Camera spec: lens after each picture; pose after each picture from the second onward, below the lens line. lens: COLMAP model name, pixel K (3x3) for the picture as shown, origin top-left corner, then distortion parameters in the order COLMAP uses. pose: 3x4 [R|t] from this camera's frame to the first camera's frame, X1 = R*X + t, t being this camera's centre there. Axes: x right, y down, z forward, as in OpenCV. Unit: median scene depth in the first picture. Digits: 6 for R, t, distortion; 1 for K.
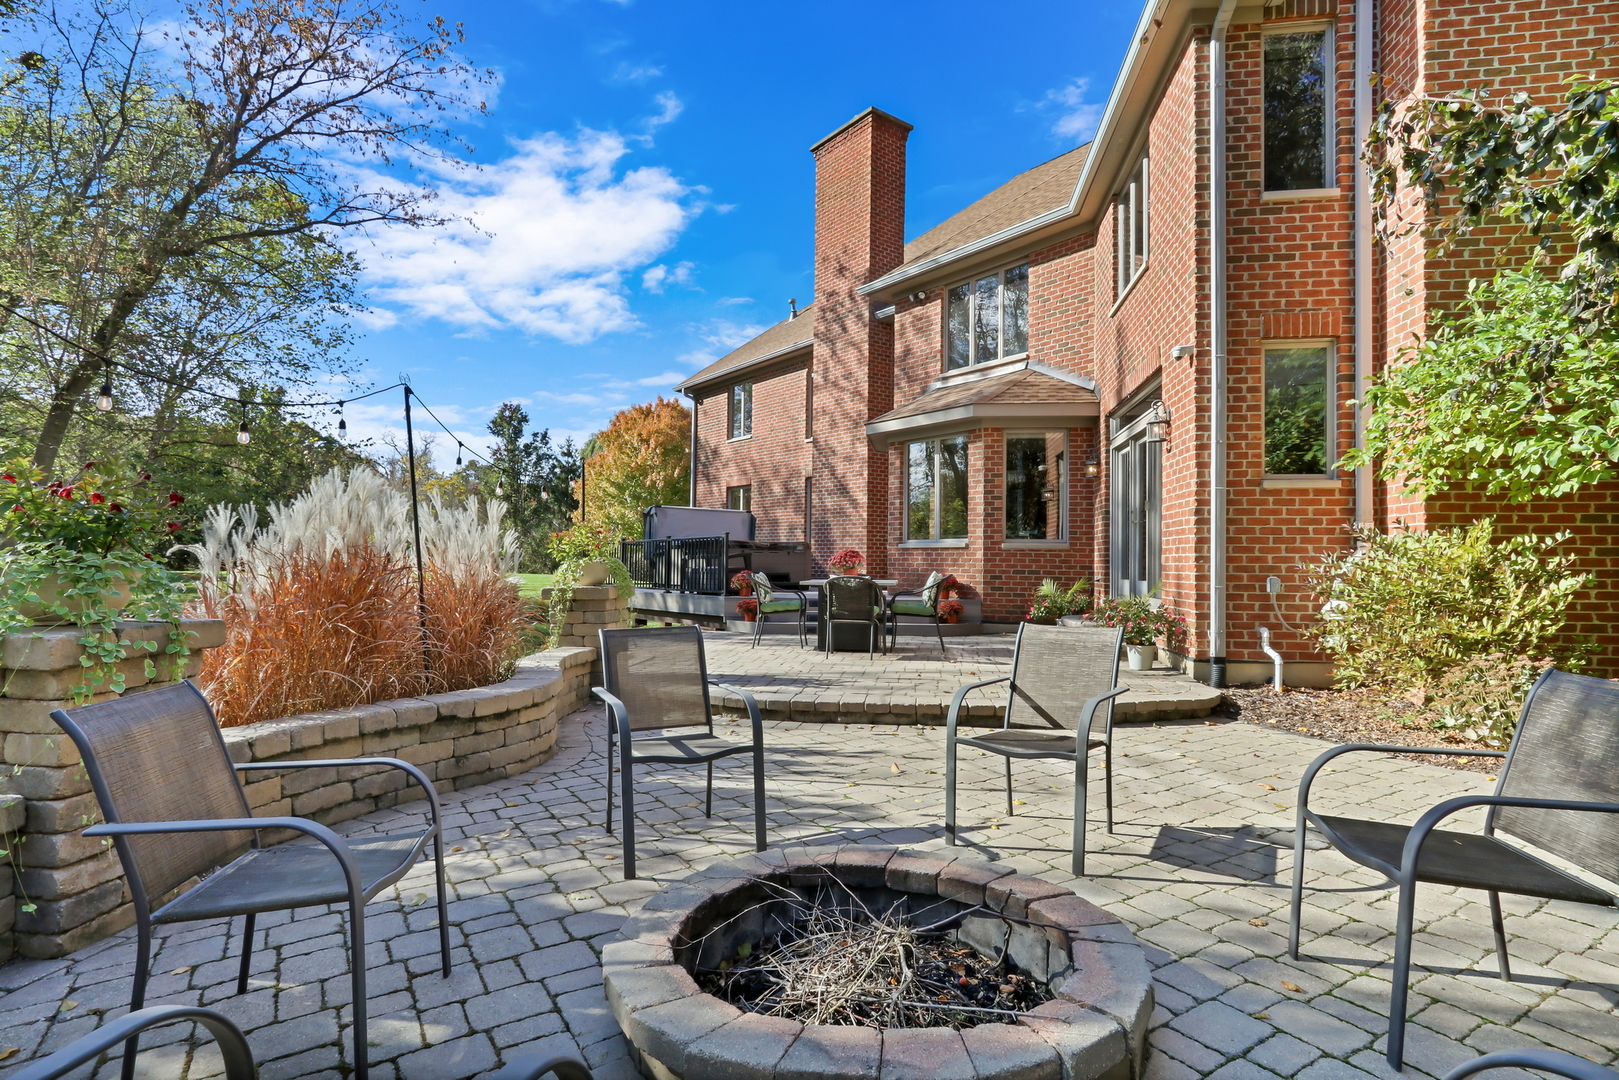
lens RADIAL K [[806.1, 0, 809.5], [0, 806.1, 540.0], [0, 0, 1]] dist [-0.016293, -0.000015]
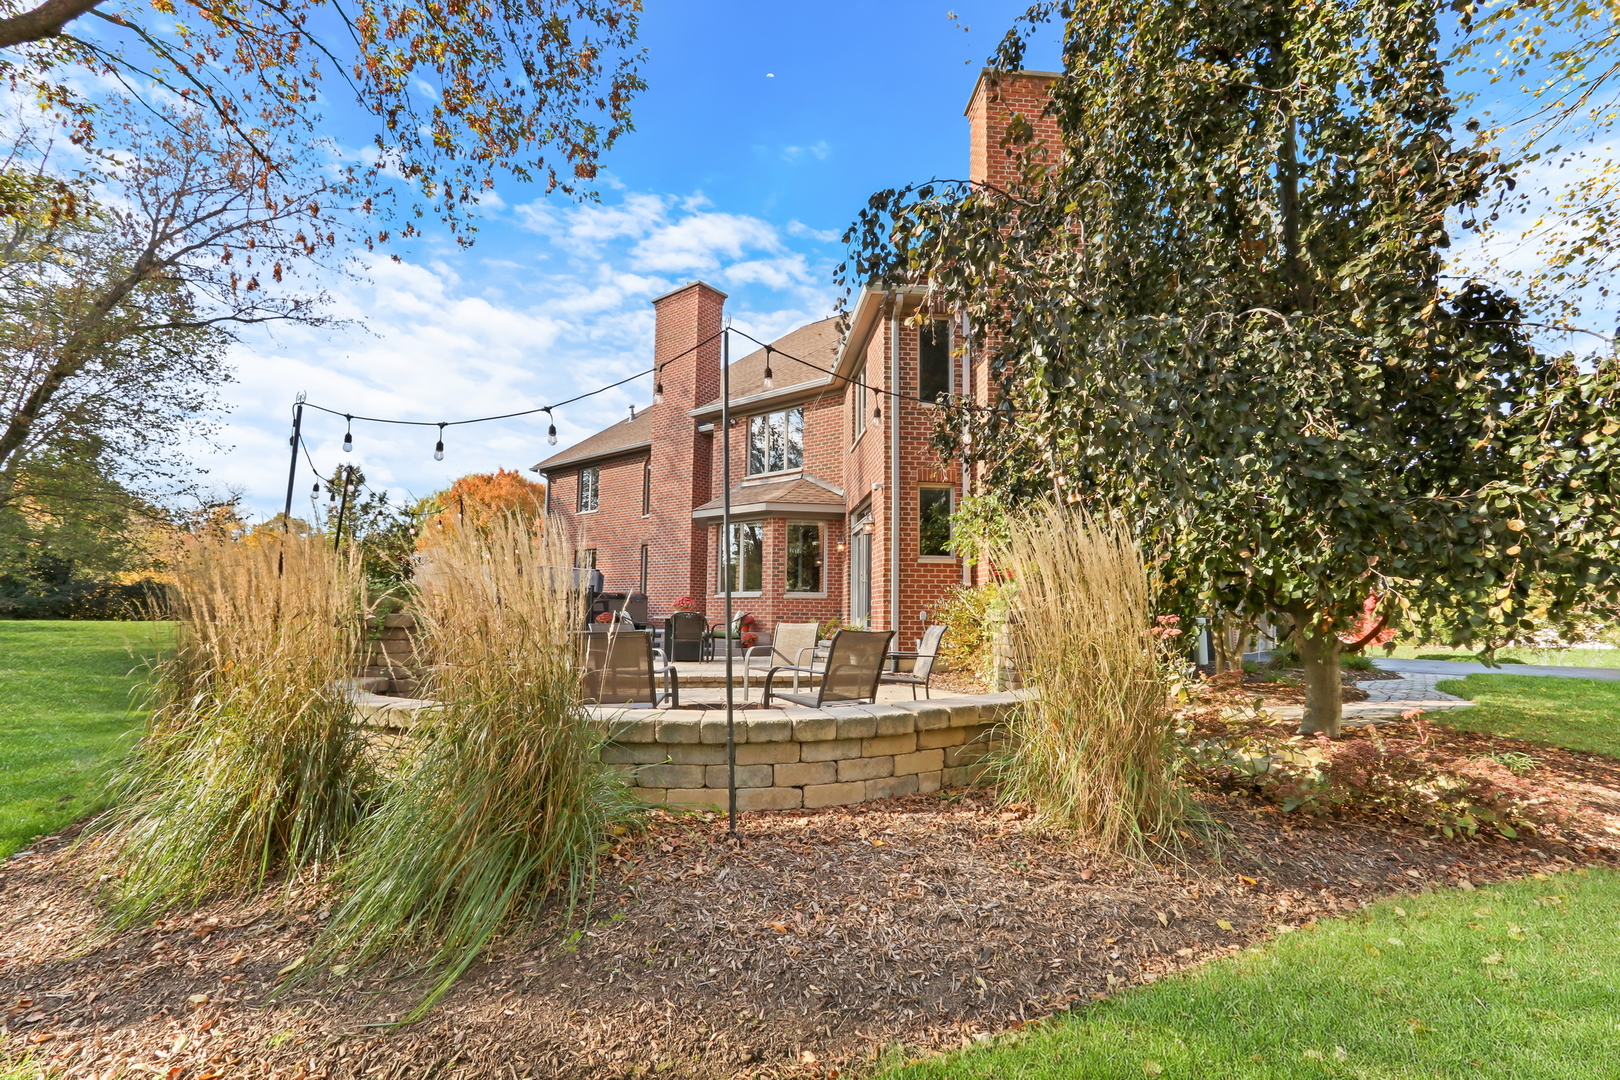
lens RADIAL K [[778.4, 0, 804.6], [0, 778.4, 562.8], [0, 0, 1]] dist [-0.010104, -0.000032]
pose [[0.971905, 0.019054, 0.234603, -0.057565], [-0.008014, 0.998819, -0.047925, 0.012796], [-0.235239, 0.044698, 0.970909, -0.369886]]
